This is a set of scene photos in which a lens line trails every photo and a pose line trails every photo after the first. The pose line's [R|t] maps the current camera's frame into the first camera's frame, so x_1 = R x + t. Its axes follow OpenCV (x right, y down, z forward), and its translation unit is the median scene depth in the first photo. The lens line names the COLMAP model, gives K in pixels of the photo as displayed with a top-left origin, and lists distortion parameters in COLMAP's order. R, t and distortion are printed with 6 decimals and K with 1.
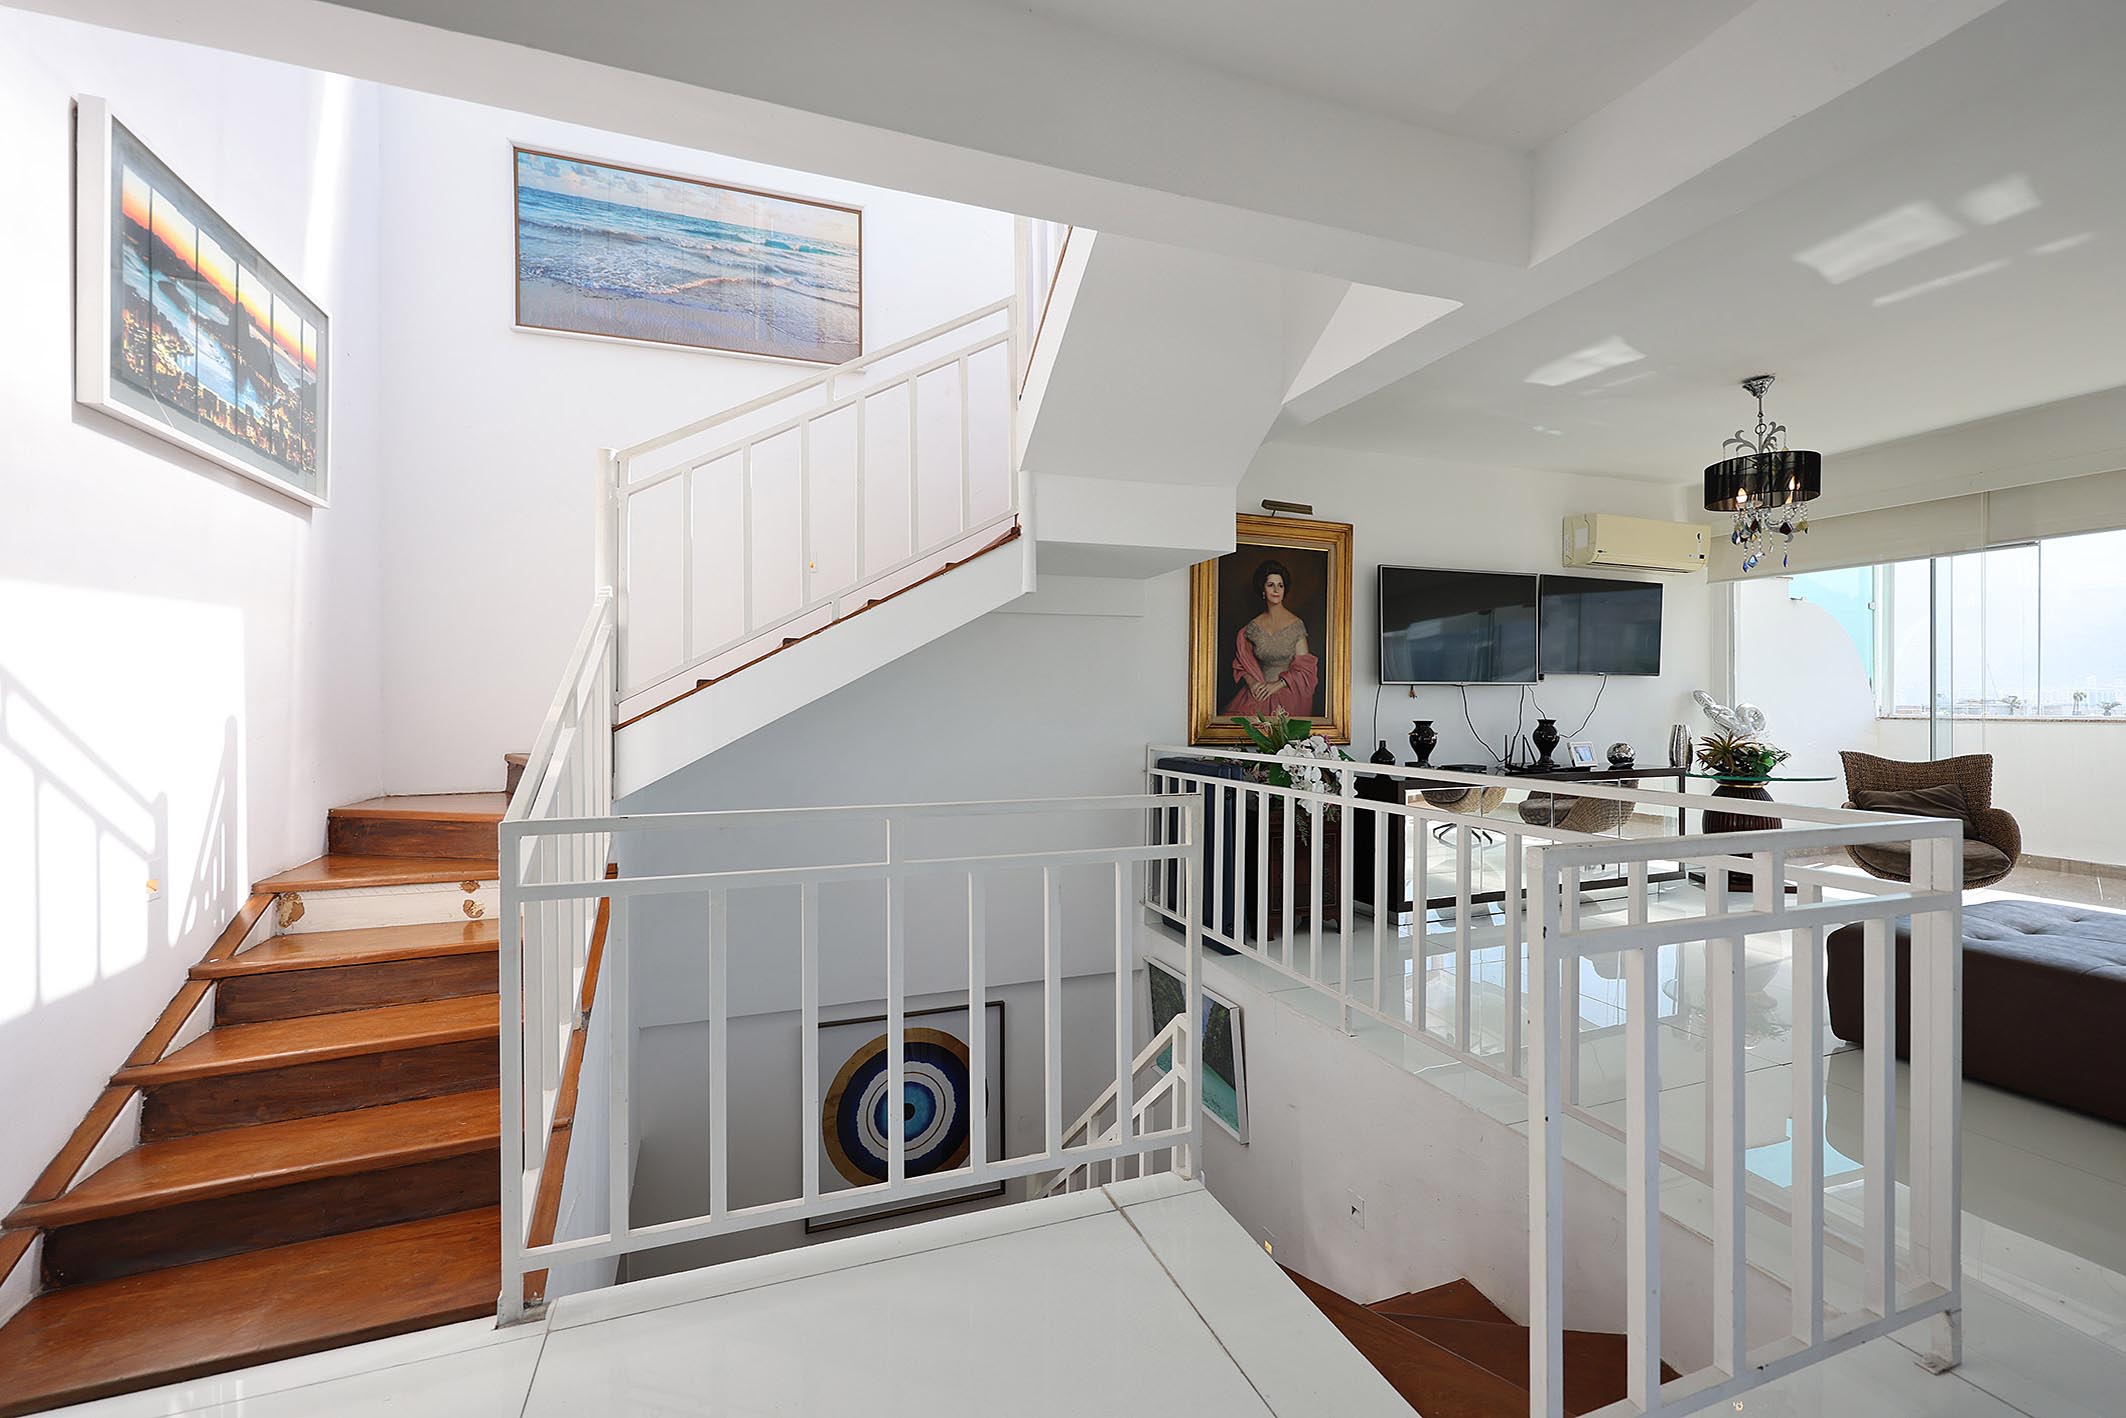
lens RADIAL K [[859.5, 0, 1057.9], [0, 859.5, 706.0], [0, 0, 1]] dist [0.000101, -0.000838]
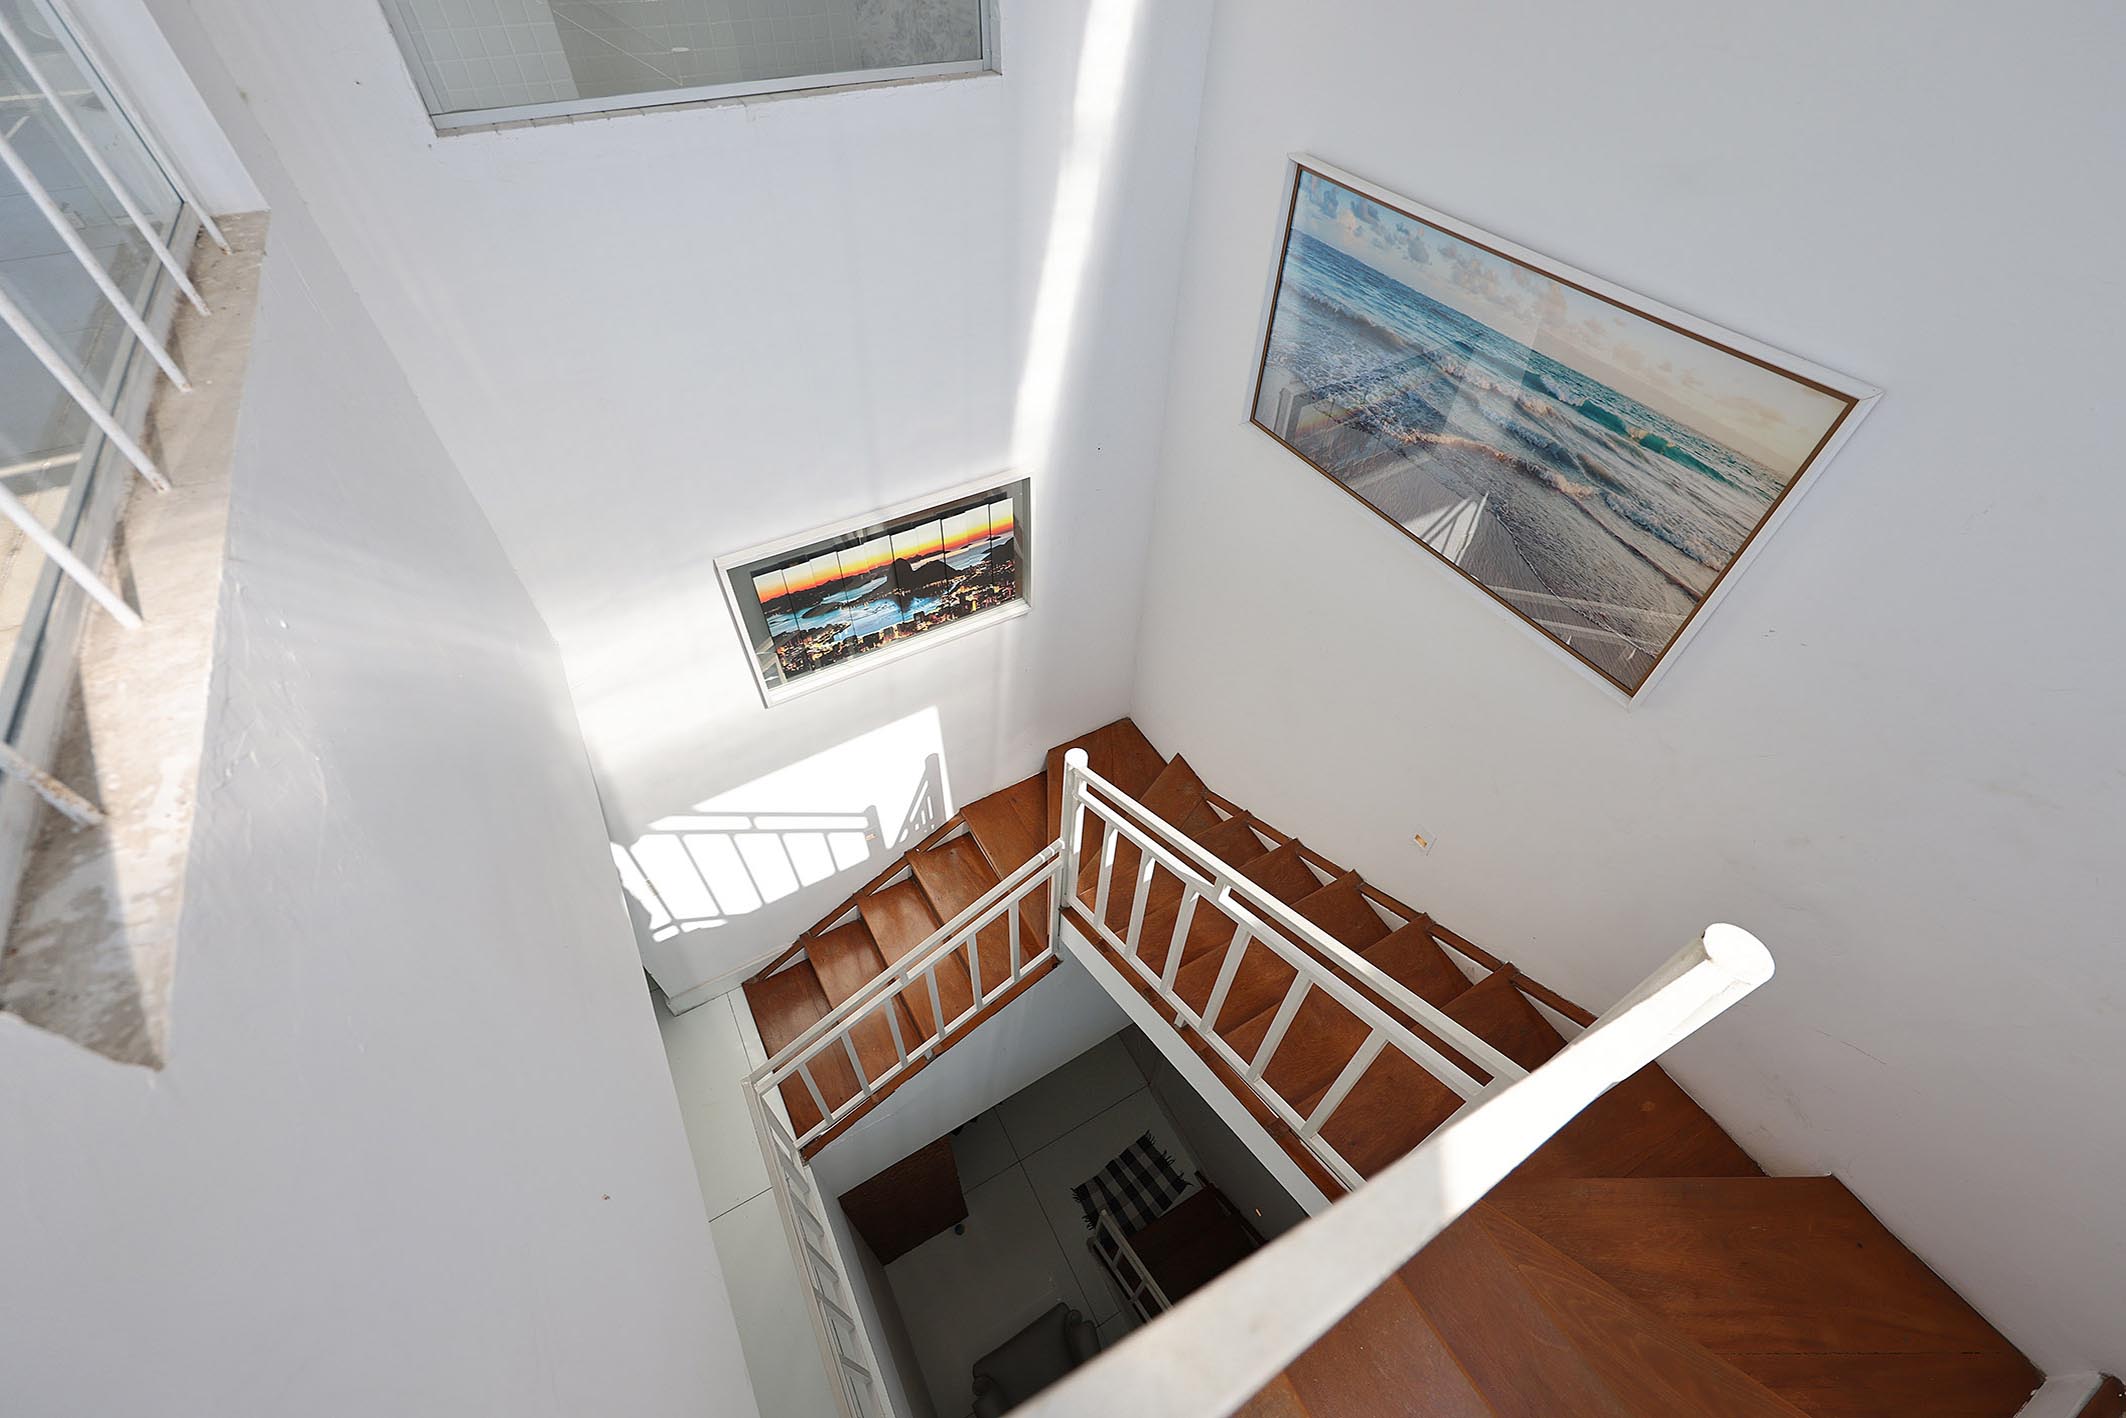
lens RADIAL K [[859.5, 0, 1059.7], [0, 859.5, 720.0], [0, 0, 1]] dist [0.000101, -0.000838]
pose [[0.164904, 0.747039, -0.644003, 0.038160], [-0.027559, 0.656177, 0.754104, -0.648537], [0.985925, -0.106607, 0.128794, 0.533640]]
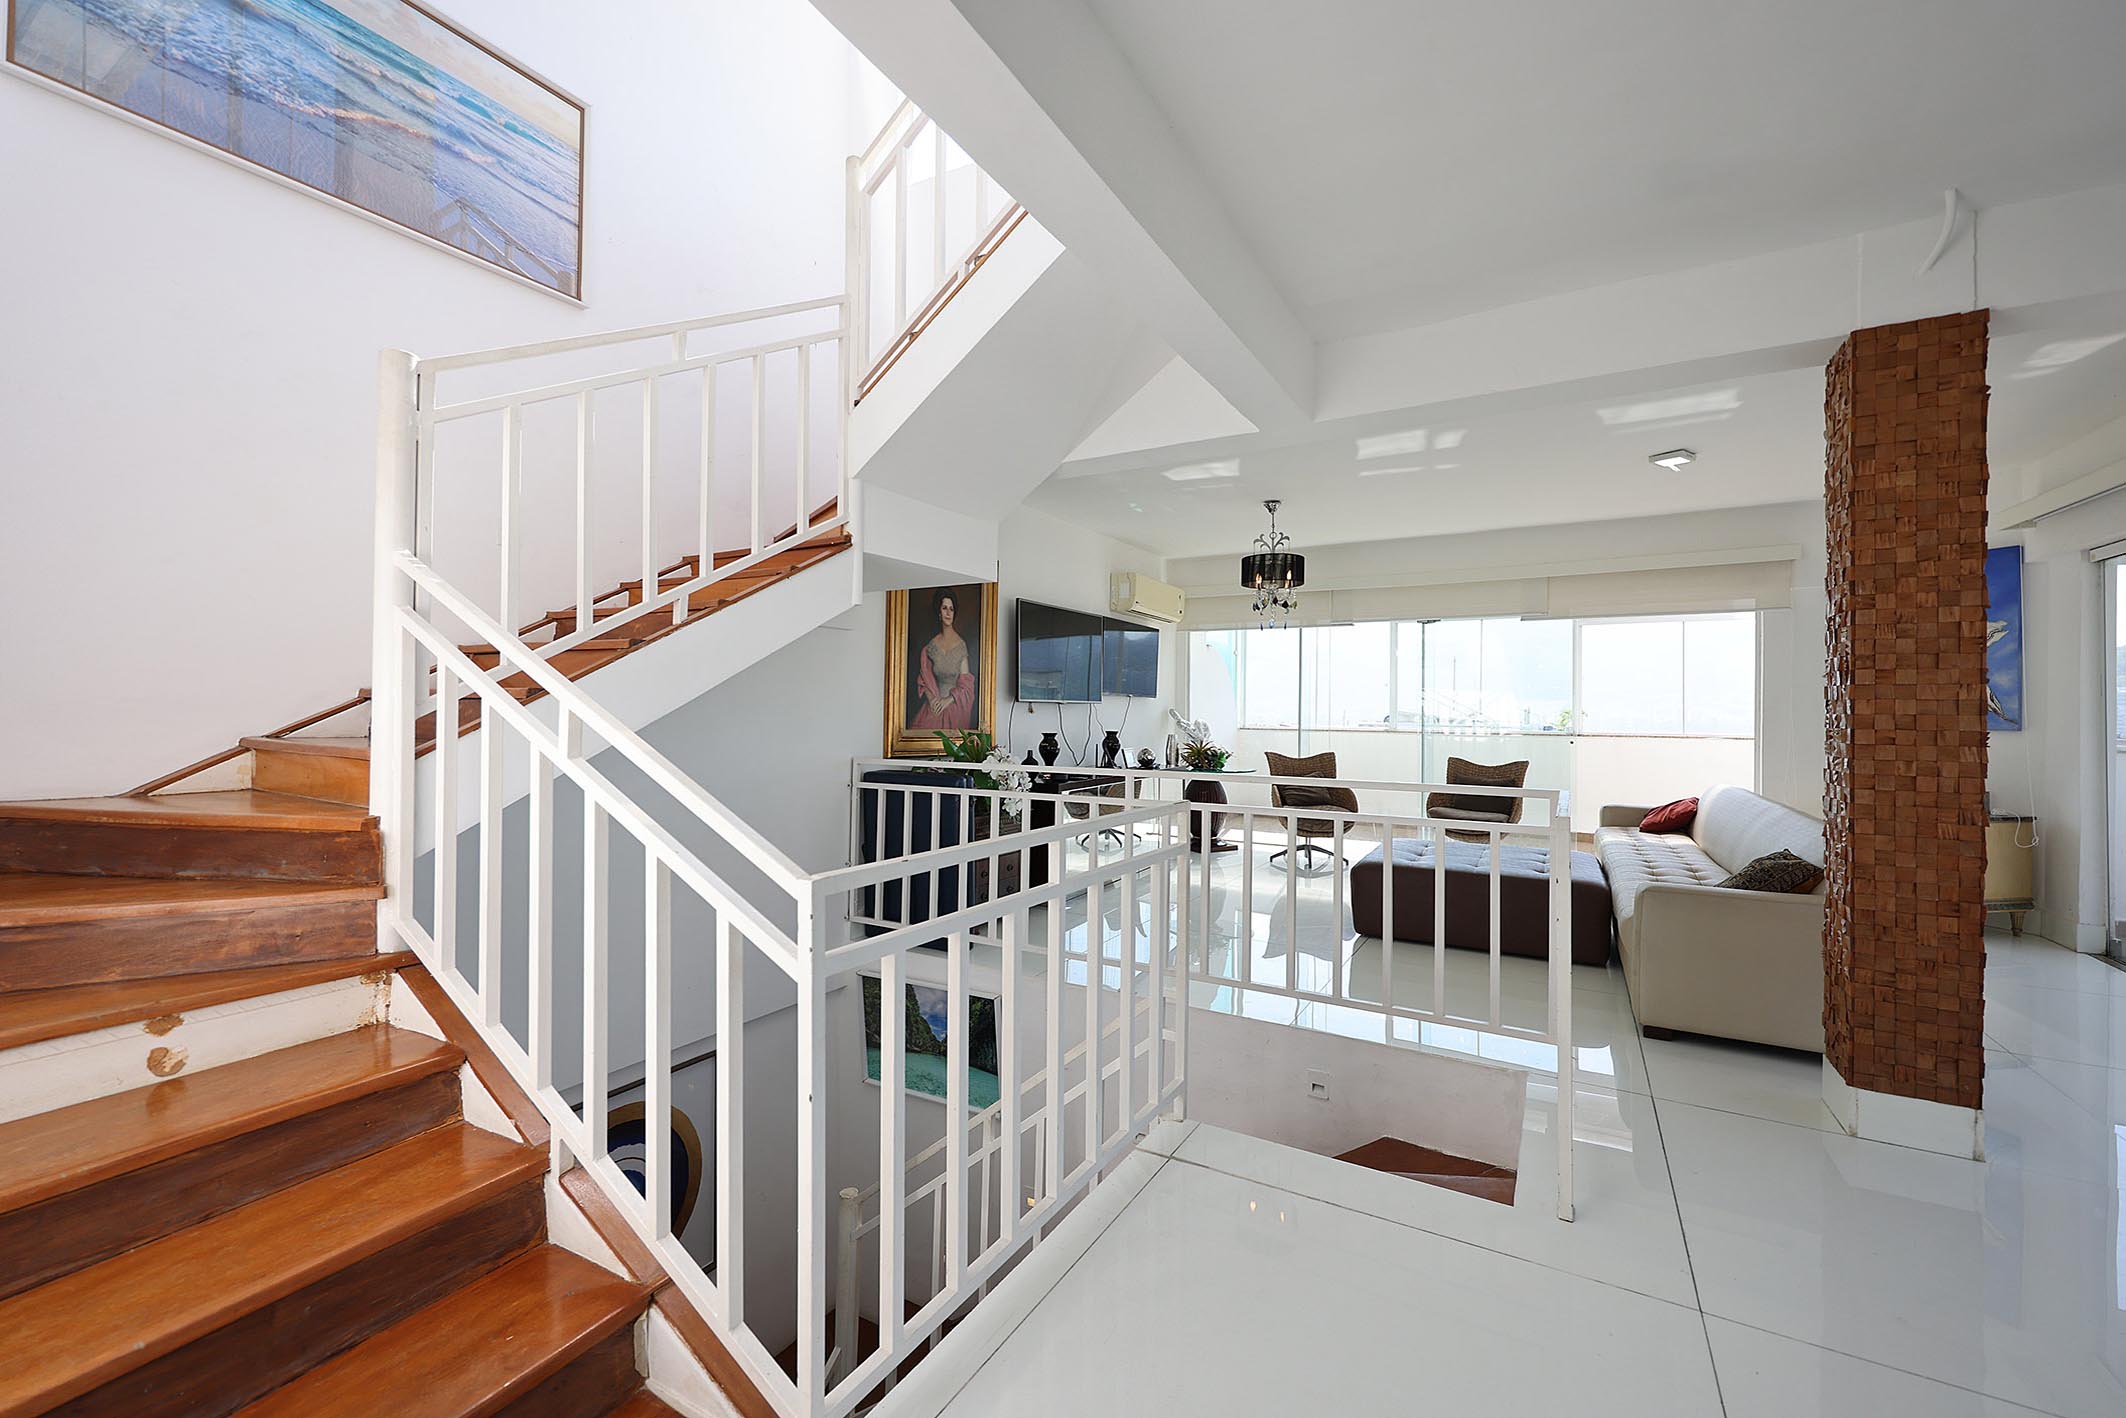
lens RADIAL K [[859.5, 0, 1058.2], [0, 859.5, 705.8], [0, 0, 1]] dist [0.000101, -0.000838]
pose [[0.769186, 0.013707, 0.638878, -0.342664], [-0.008050, 0.999898, -0.011760, -0.006252], [-0.638975, 0.003903, 0.769218, 0.081002]]
